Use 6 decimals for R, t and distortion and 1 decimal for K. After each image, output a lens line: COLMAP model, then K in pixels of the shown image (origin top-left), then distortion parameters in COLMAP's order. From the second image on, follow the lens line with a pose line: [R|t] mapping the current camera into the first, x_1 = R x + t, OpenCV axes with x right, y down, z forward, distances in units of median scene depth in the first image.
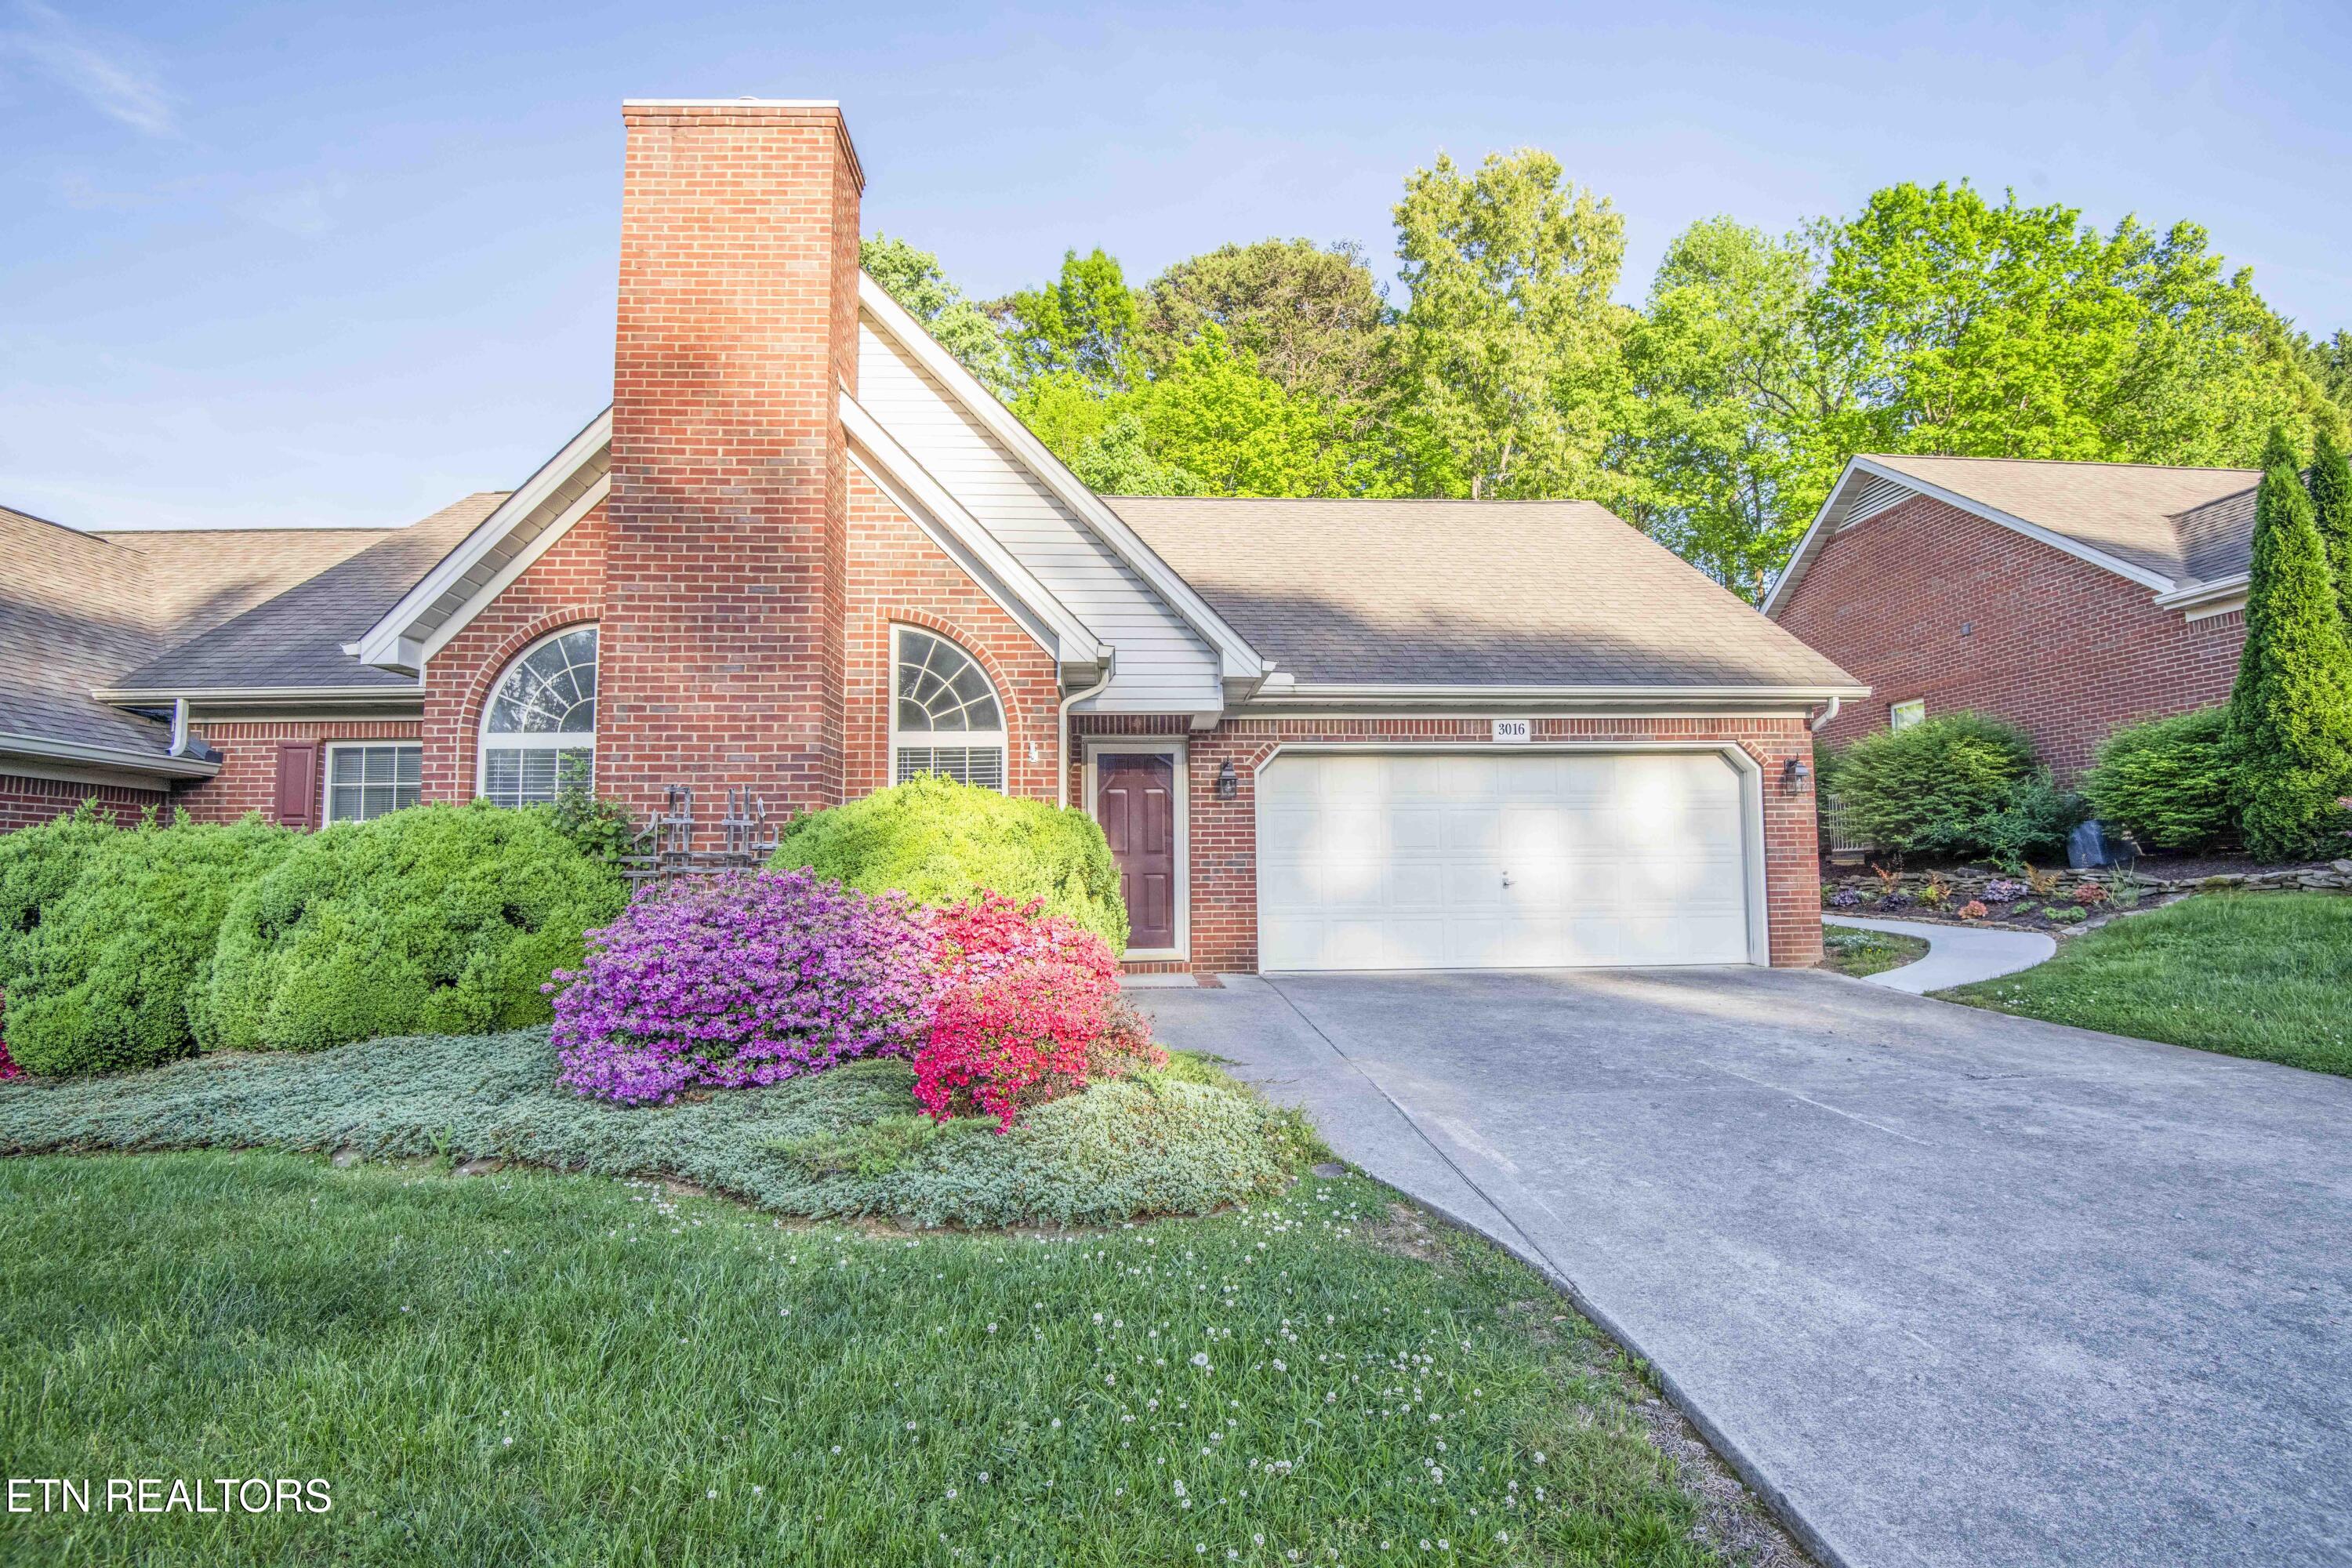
lens RADIAL K [[1084.8, 0, 1184.7], [0, 1084.8, 785.7], [0, 0, 1]] dist [-0.008510, -0.023212]
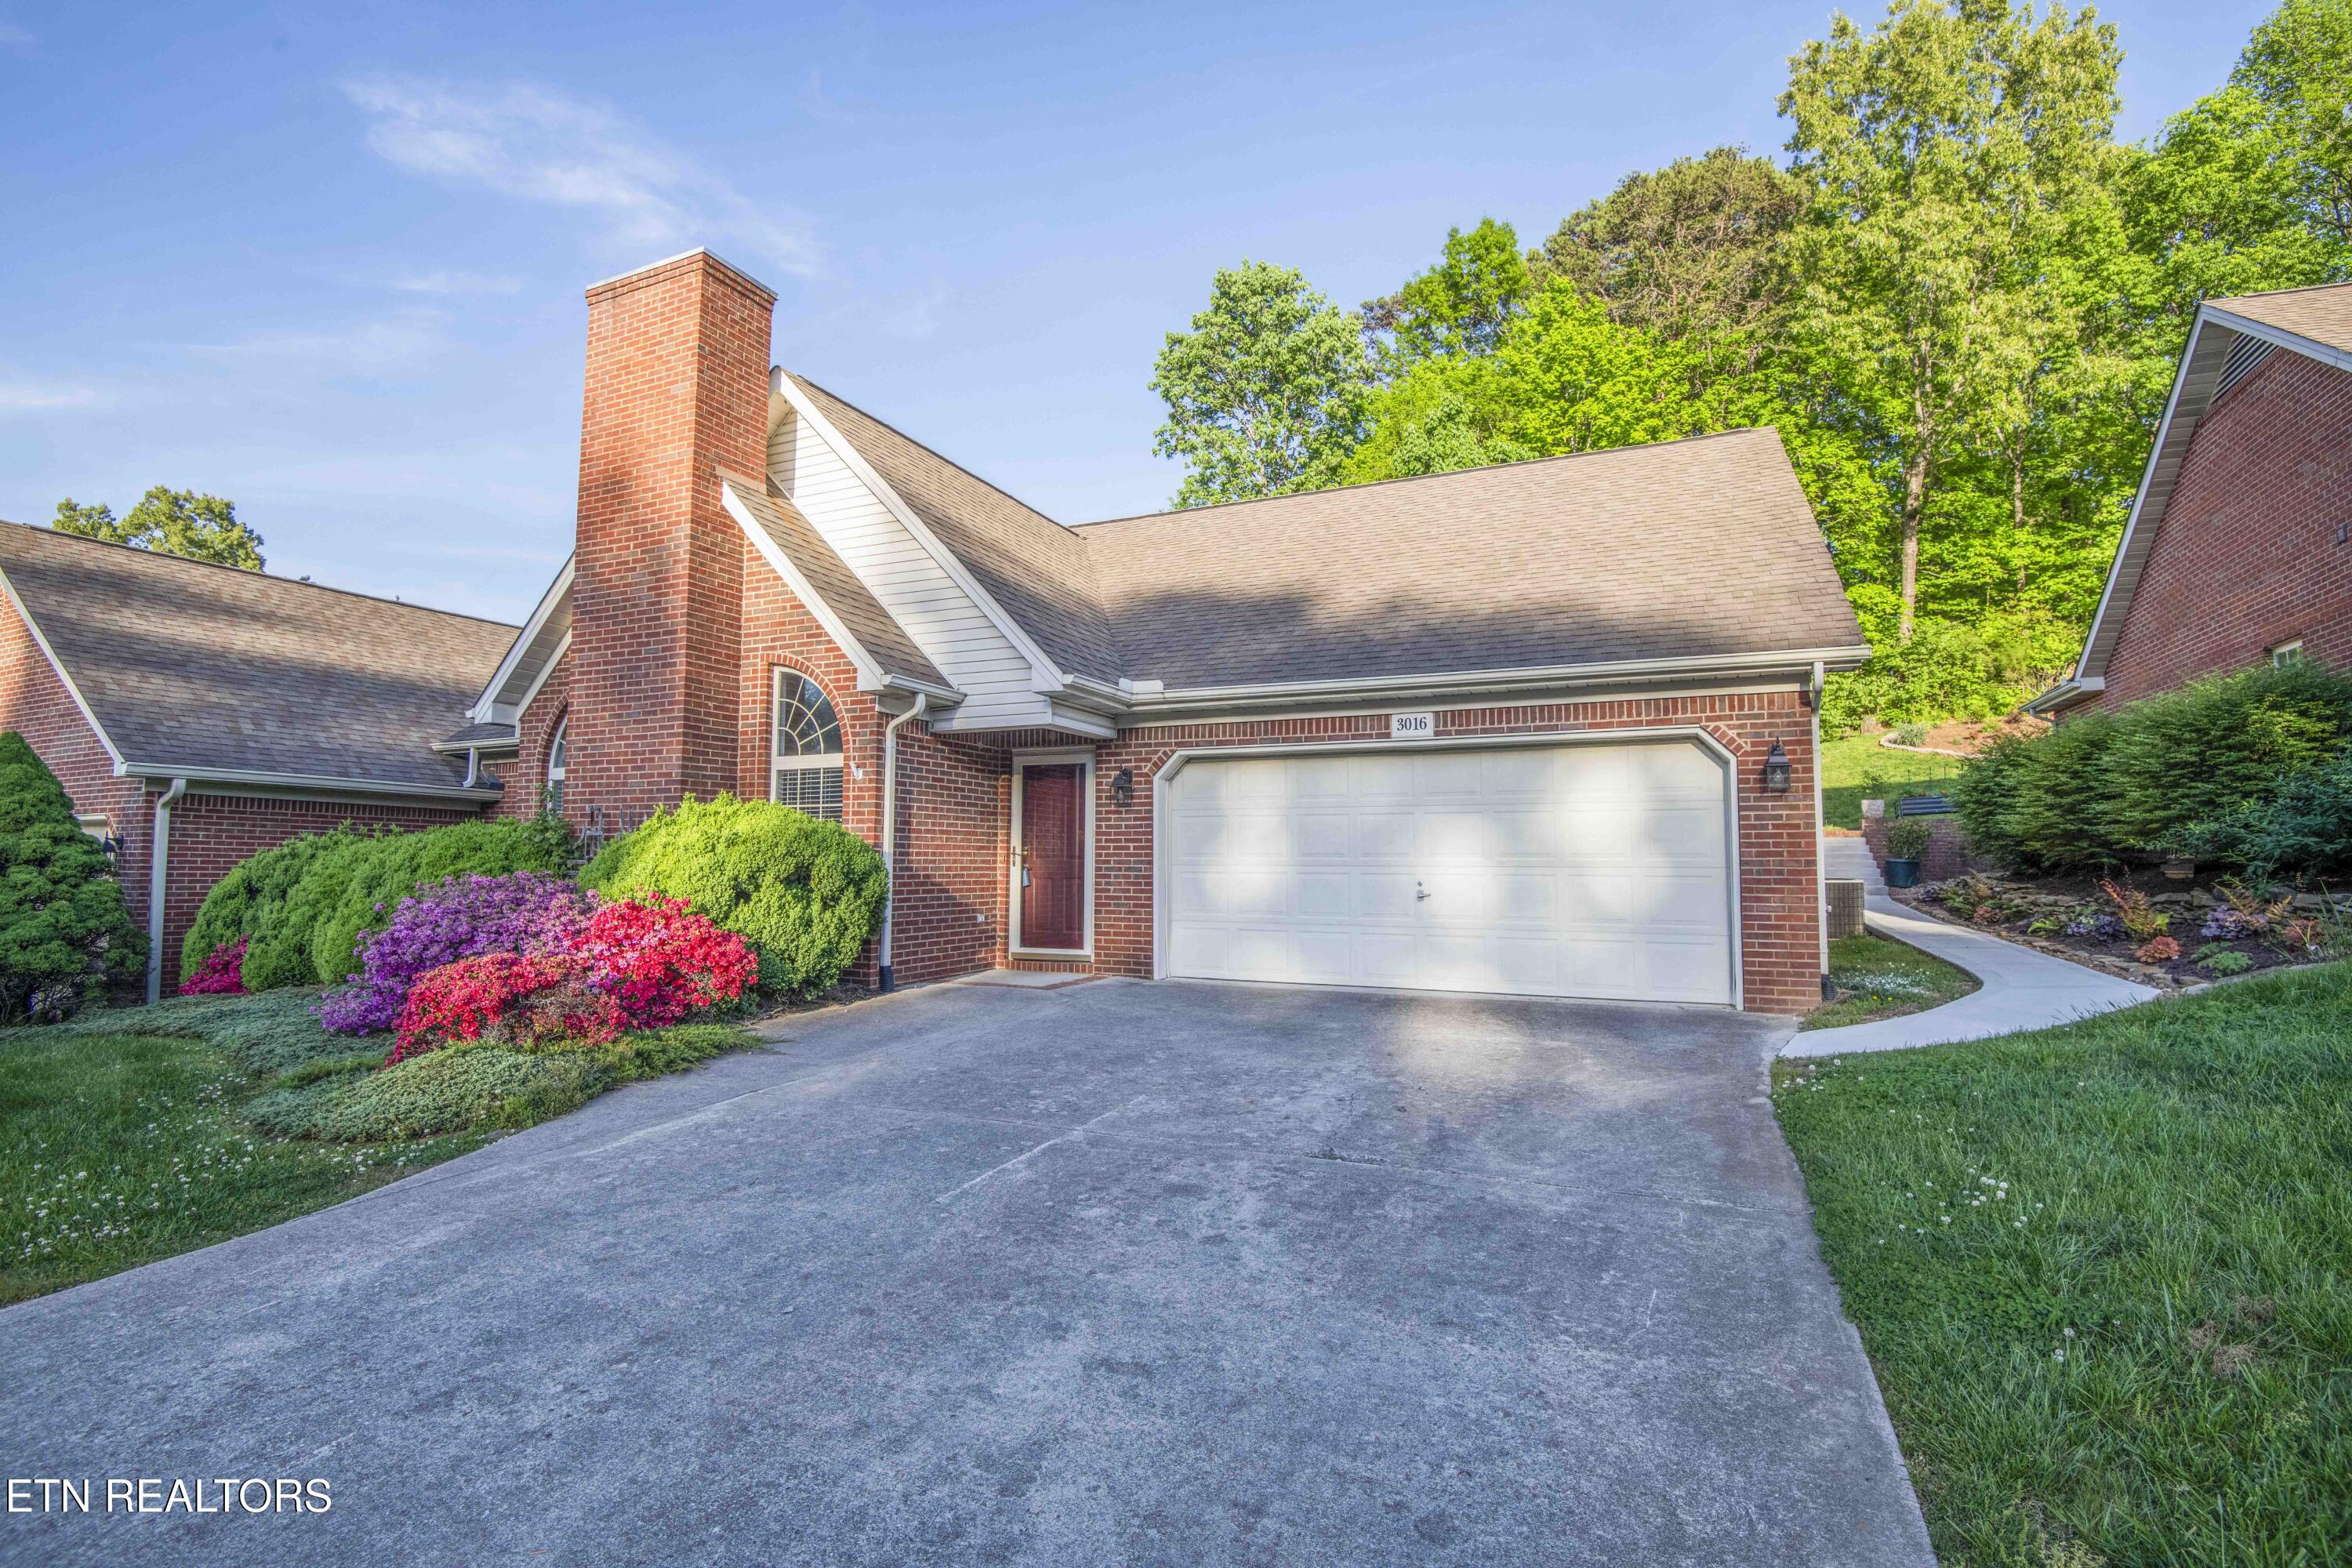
lens RADIAL K [[1084.8, 0, 1184.7], [0, 1084.8, 785.7], [0, 0, 1]] dist [-0.008510, -0.023212]
pose [[0.887215, -0.021274, -0.460865, 0.603393], [0.024081, 0.999710, 0.000212, -0.006547], [0.460727, -0.011286, 0.887470, 0.128921]]
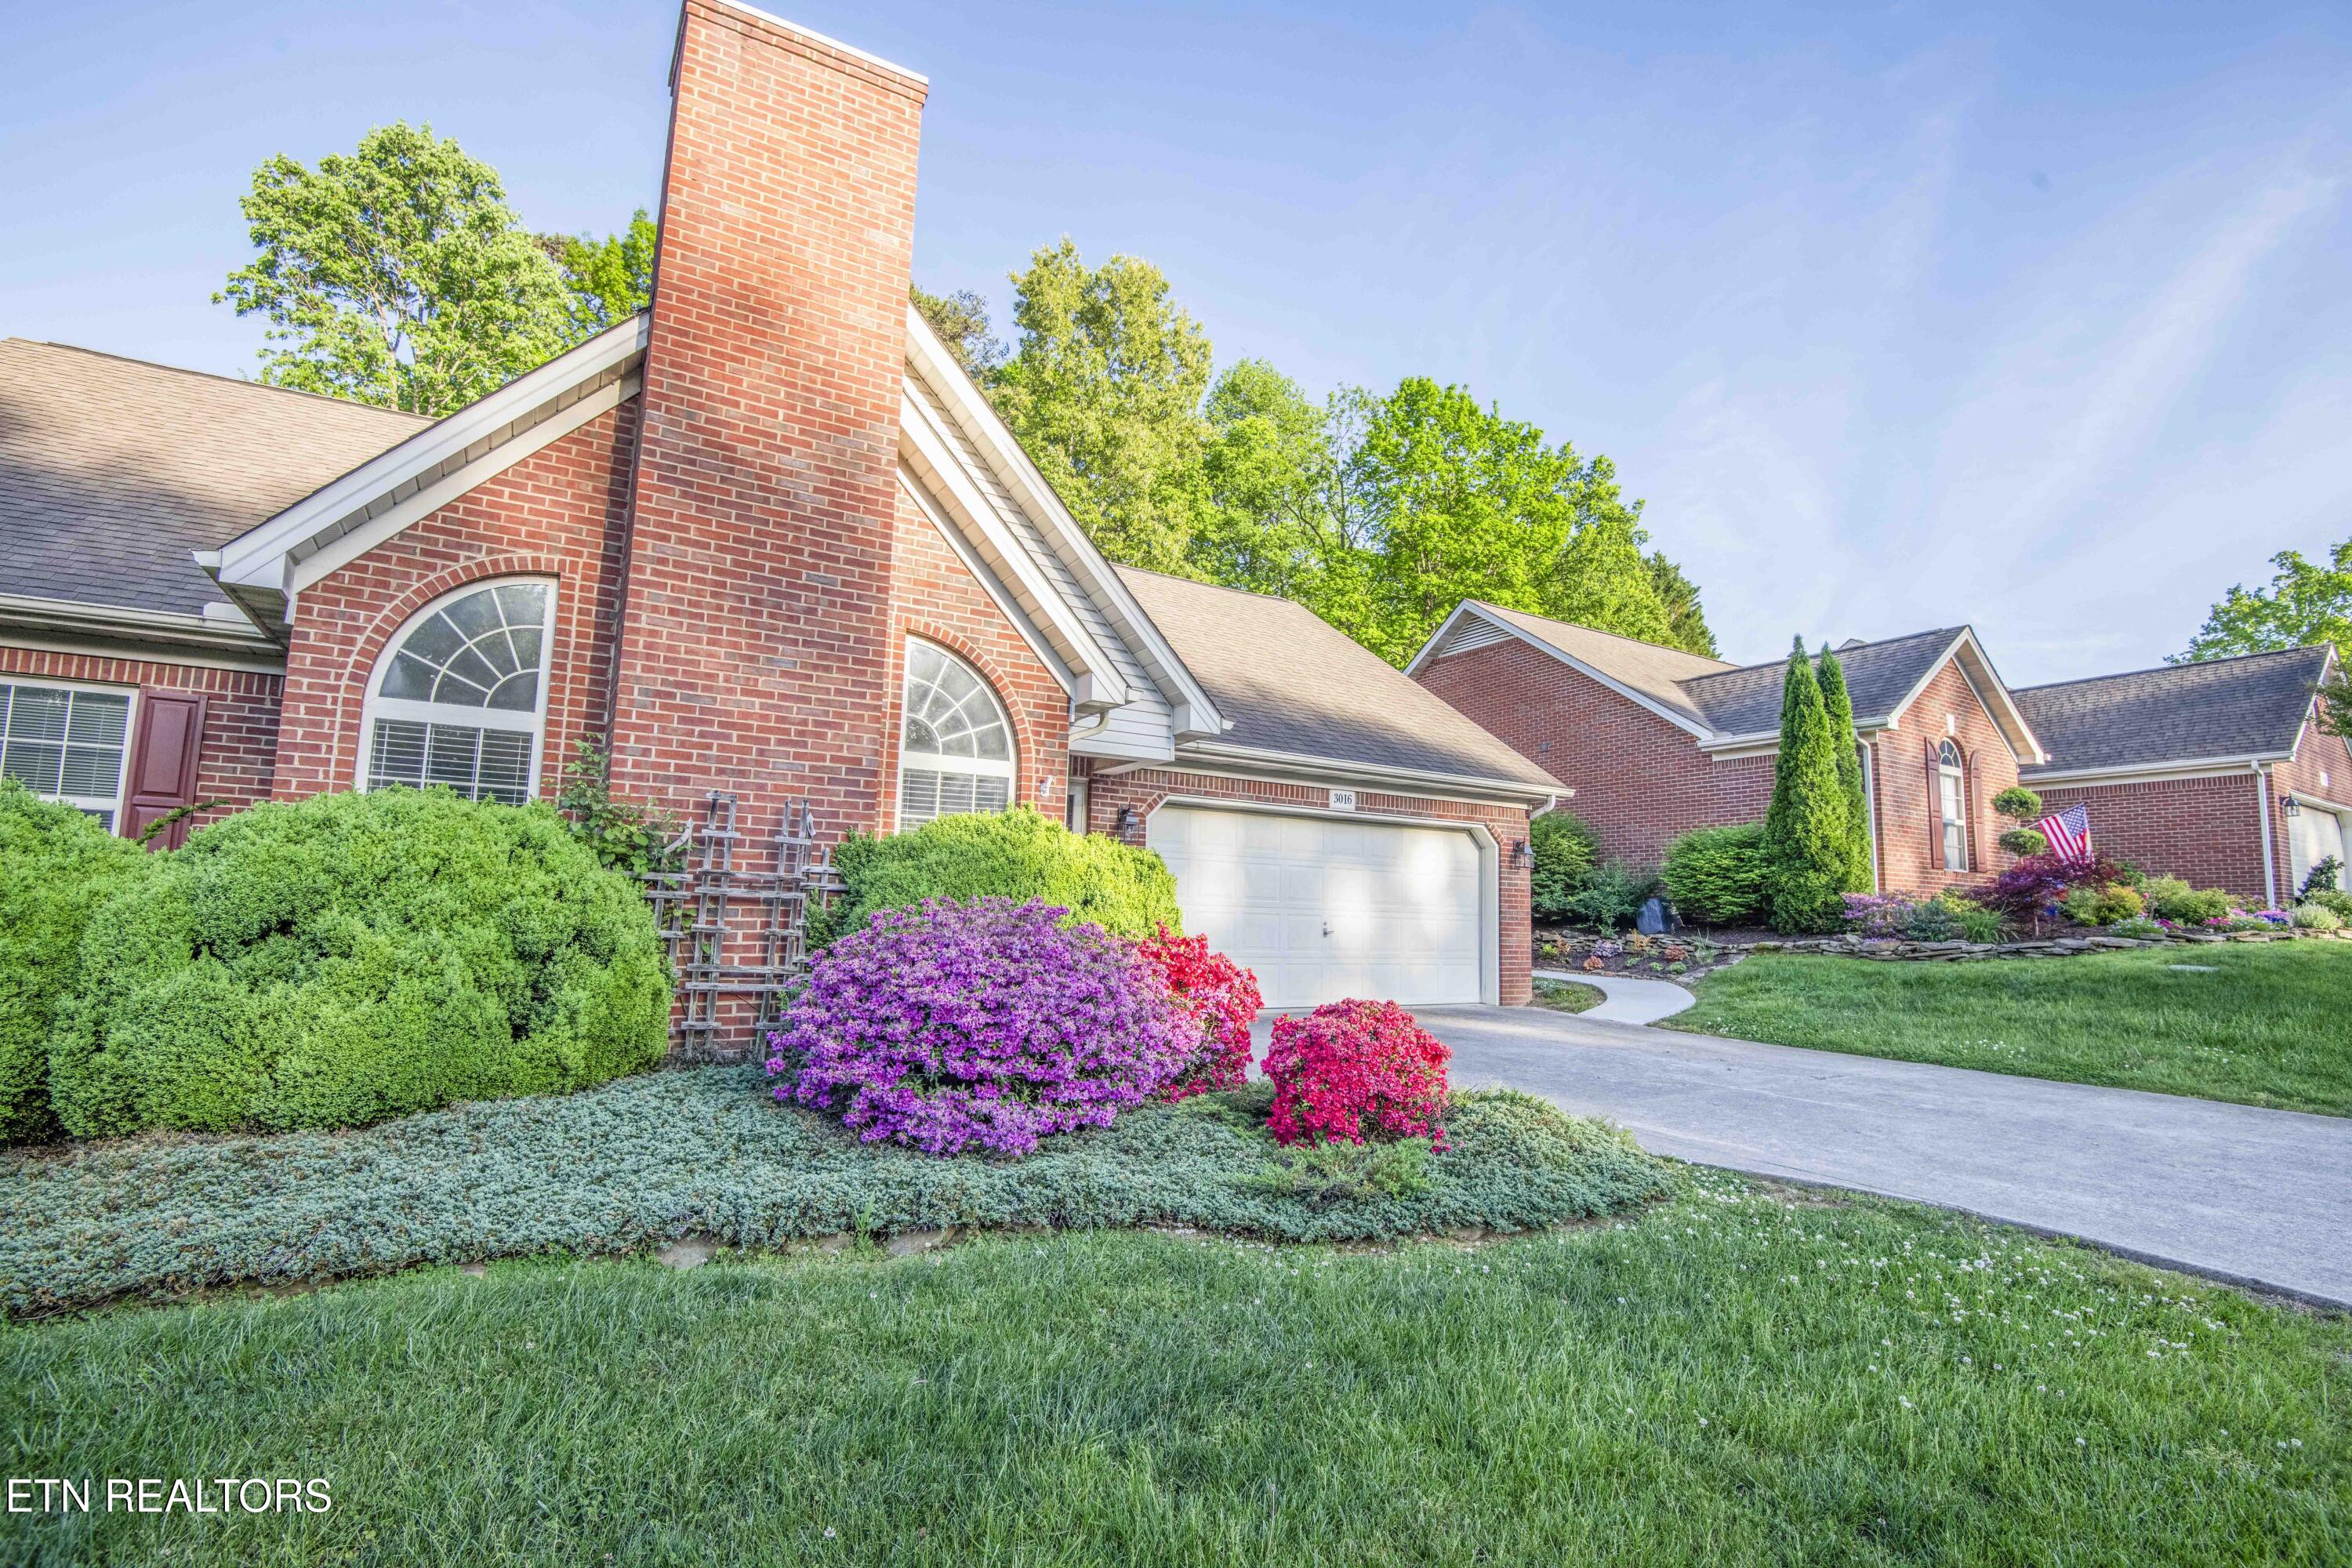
lens RADIAL K [[1084.8, 0, 1184.7], [0, 1084.8, 785.7], [0, 0, 1]] dist [-0.008510, -0.023212]
pose [[0.881167, 0.089455, 0.464266, -0.424201], [-0.069960, 0.995798, -0.059087, 0.015370], [-0.467600, 0.019585, 0.883723, 0.063547]]
